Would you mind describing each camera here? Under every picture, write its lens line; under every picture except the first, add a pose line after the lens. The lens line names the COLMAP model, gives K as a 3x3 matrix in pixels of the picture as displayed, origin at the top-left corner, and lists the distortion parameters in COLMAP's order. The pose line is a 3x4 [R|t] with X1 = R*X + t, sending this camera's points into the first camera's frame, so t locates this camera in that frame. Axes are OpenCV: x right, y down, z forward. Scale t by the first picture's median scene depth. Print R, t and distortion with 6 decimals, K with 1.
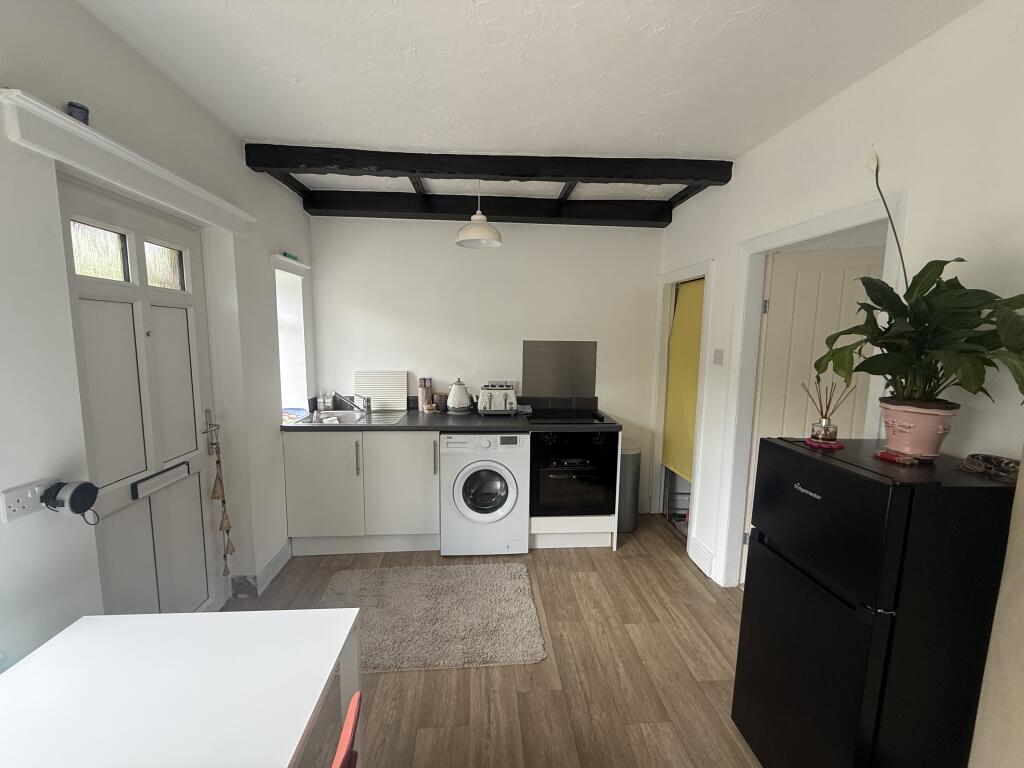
lens RADIAL K [[408.9, 0, 509.8], [0, 408.9, 384.7], [0, 0, 1]] dist [0.000355, -0.000693]
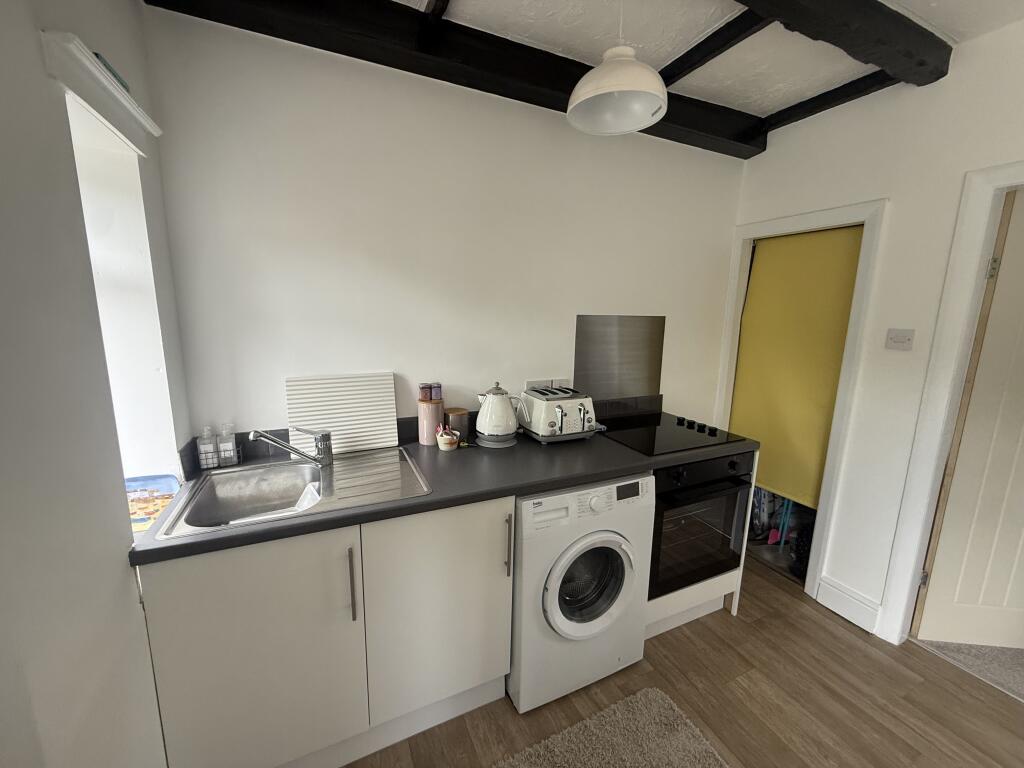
lens RADIAL K [[408.9, 0, 513.6], [0, 408.9, 386.0], [0, 0, 1]] dist [0.000355, -0.000693]
pose [[0.934408, -0.060443, 0.351038, -0.303464], [0.036572, 0.996569, 0.074244, -0.052100], [-0.354321, -0.056536, 0.933413, 0.463991]]
